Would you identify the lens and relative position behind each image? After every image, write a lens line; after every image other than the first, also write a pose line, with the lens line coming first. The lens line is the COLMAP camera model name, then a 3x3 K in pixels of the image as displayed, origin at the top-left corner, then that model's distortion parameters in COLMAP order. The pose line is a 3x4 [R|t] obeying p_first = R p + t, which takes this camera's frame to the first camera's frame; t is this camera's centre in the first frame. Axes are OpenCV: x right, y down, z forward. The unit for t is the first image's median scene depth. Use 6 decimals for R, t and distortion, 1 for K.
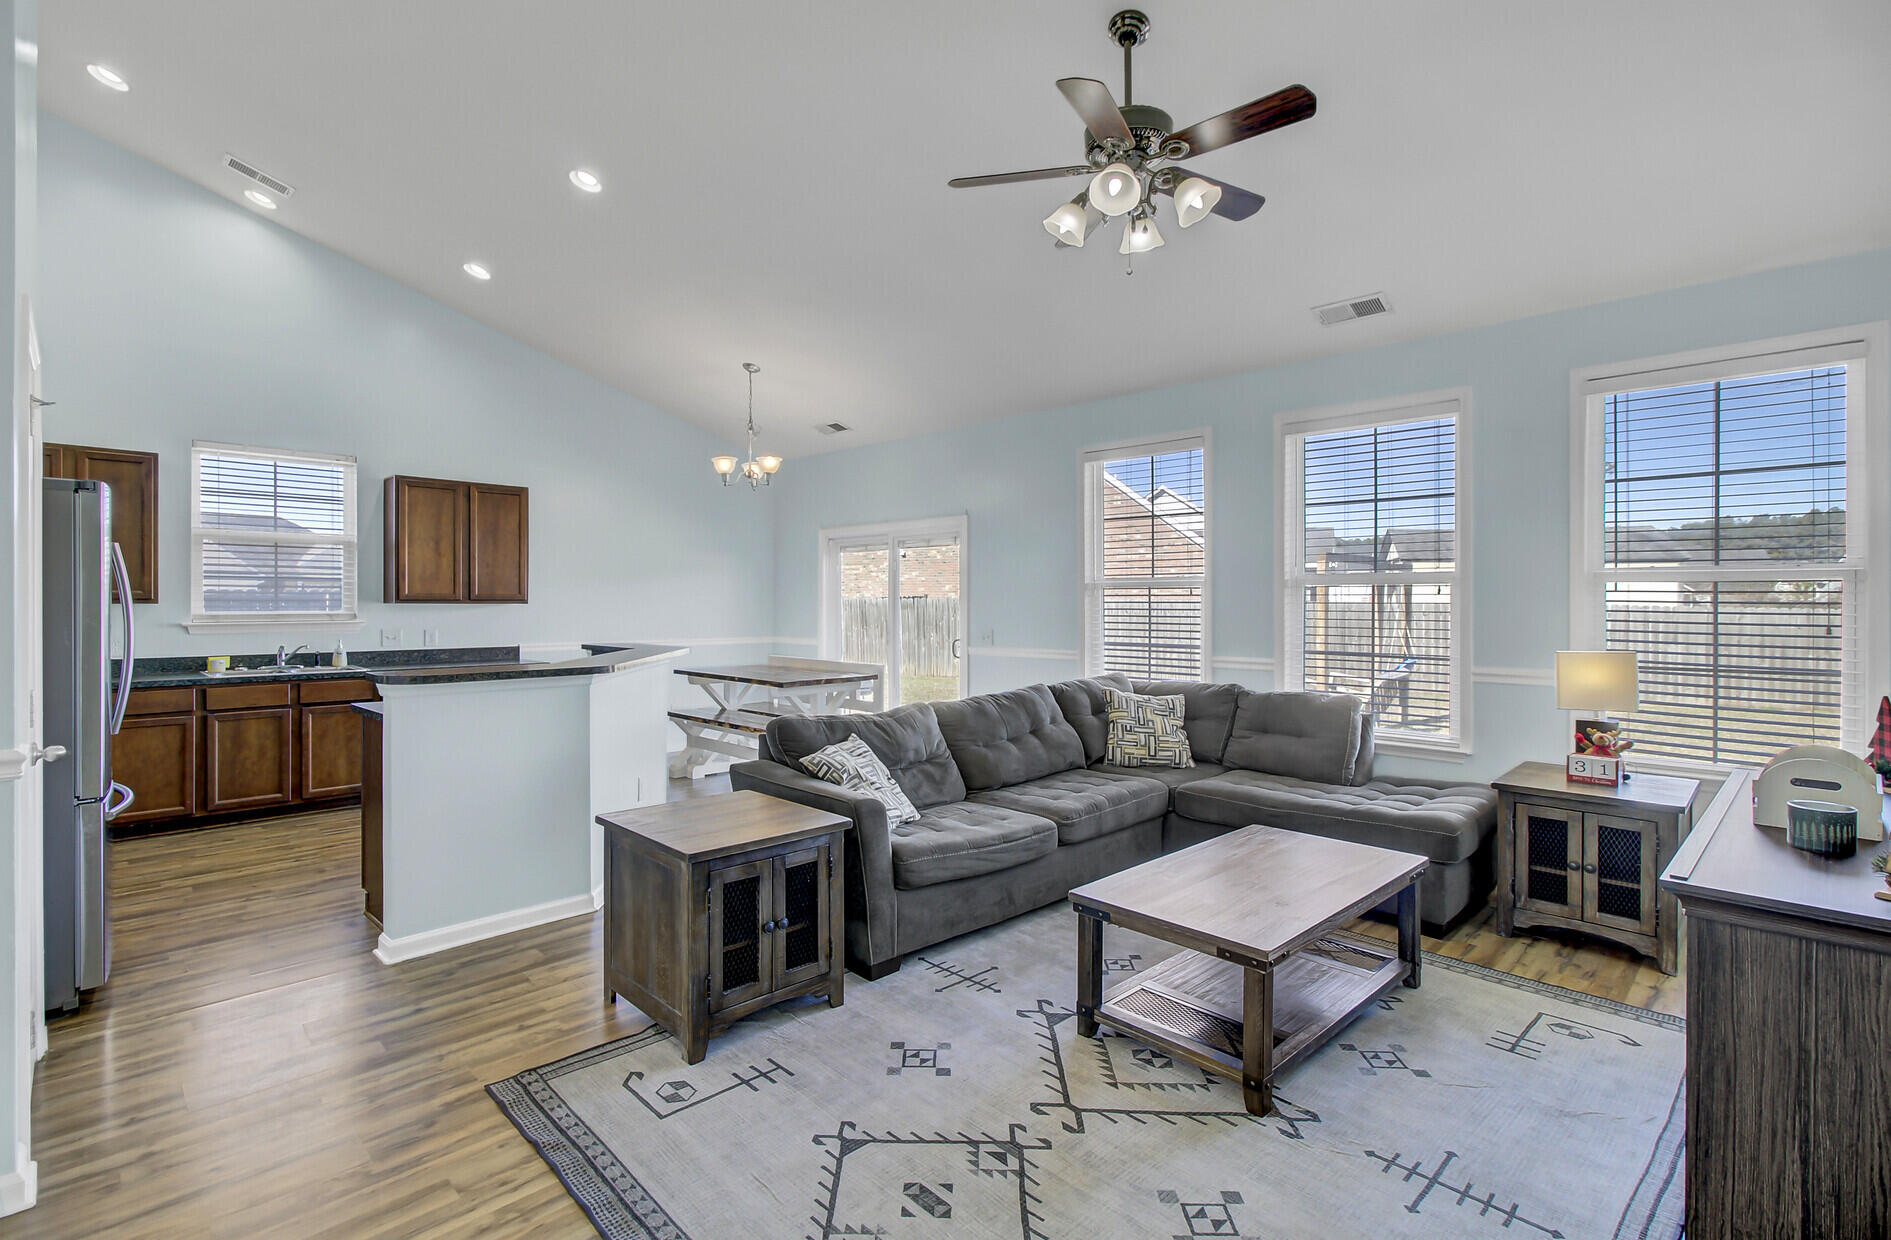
lens RADIAL K [[871.6, 0, 943.8], [0, 871.6, 605.9], [0, 0, 1]] dist [-0.008988, 0.006822]
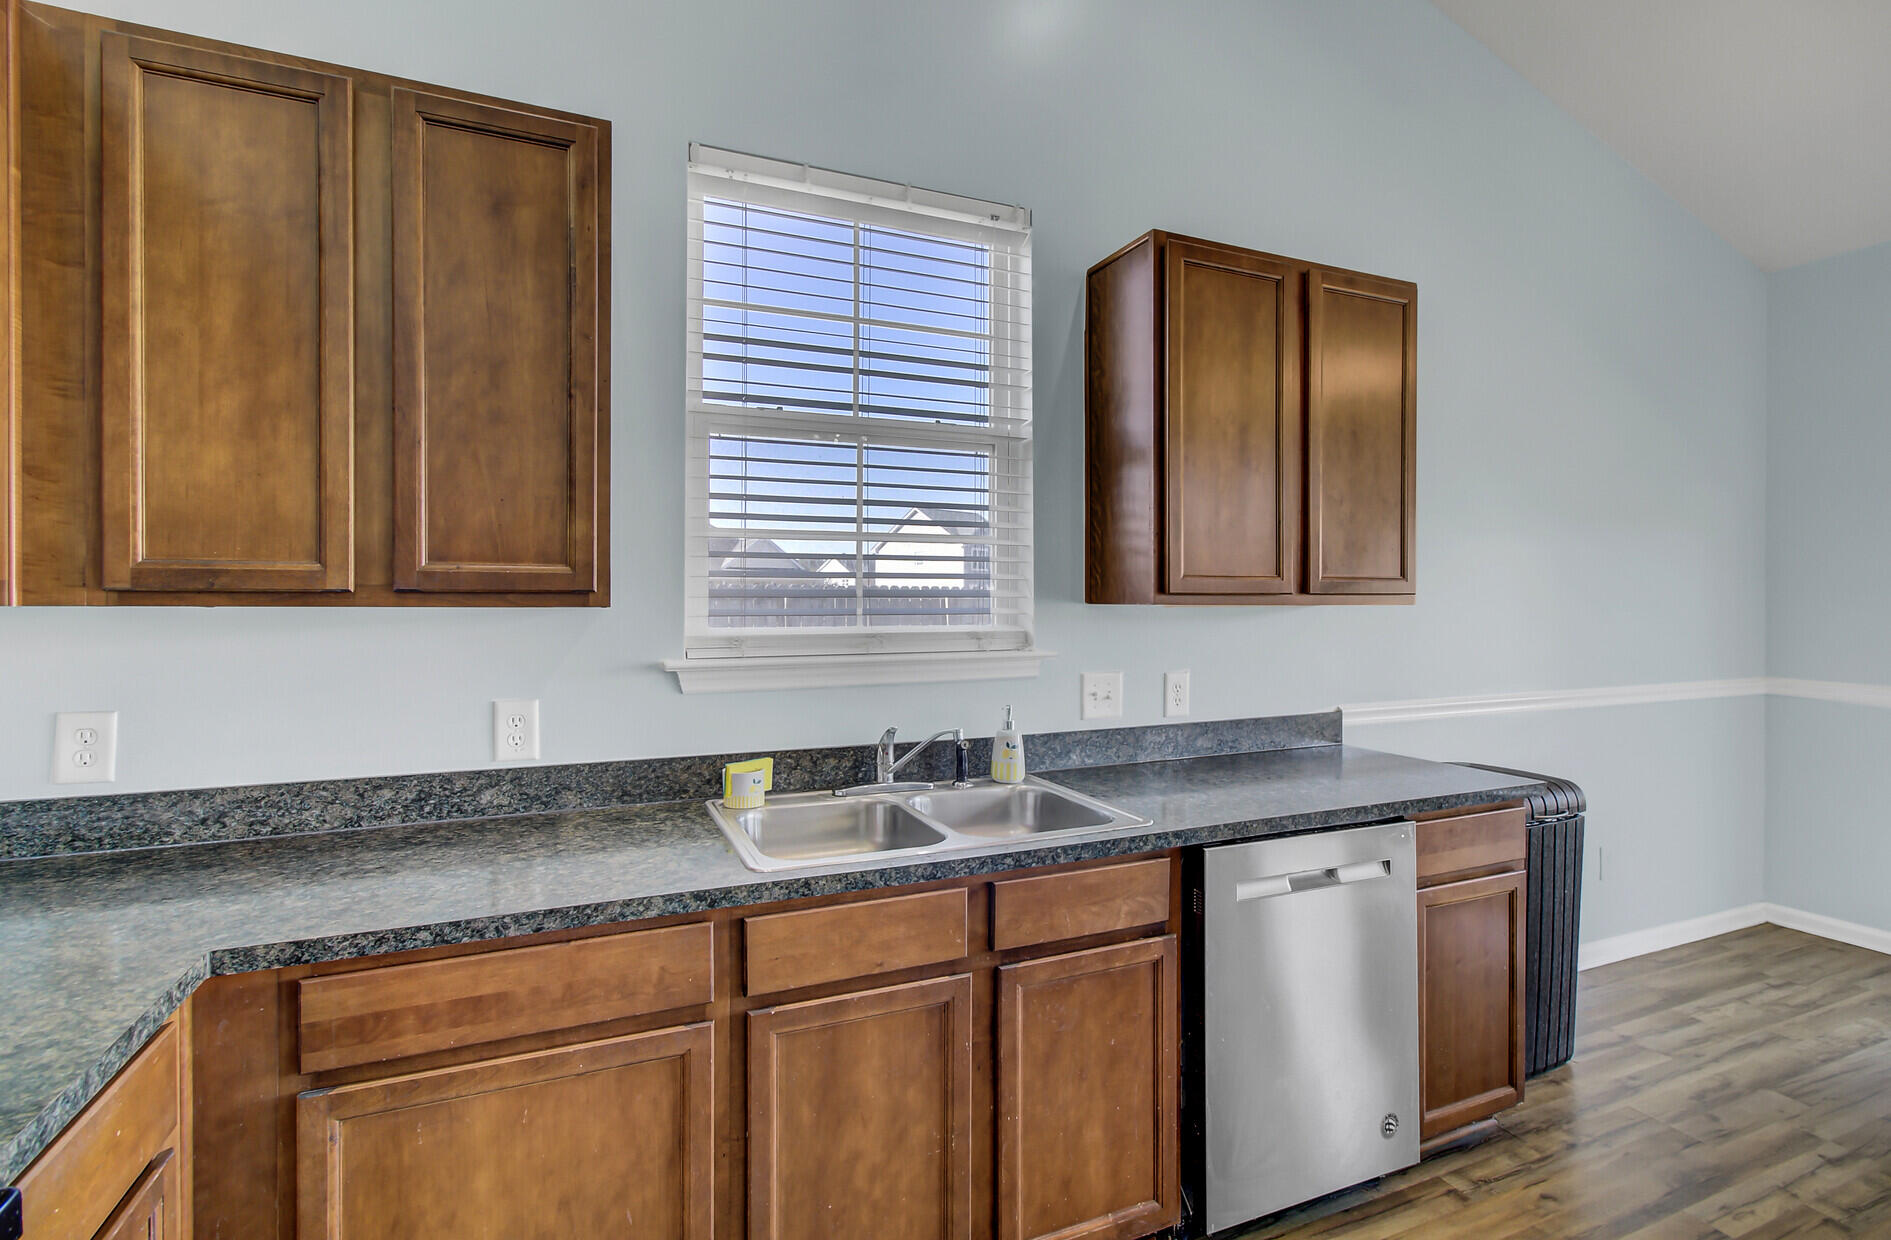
lens RADIAL K [[871.6, 0, 935.8], [0, 871.6, 597.5], [0, 0, 1]] dist [-0.008988, 0.006822]
pose [[0.925743, 0.000077, -0.378153, -0.589206], [-0.000818, 0.999998, -0.001800, -0.005018], [0.378152, 0.001976, 0.925741, 0.656693]]
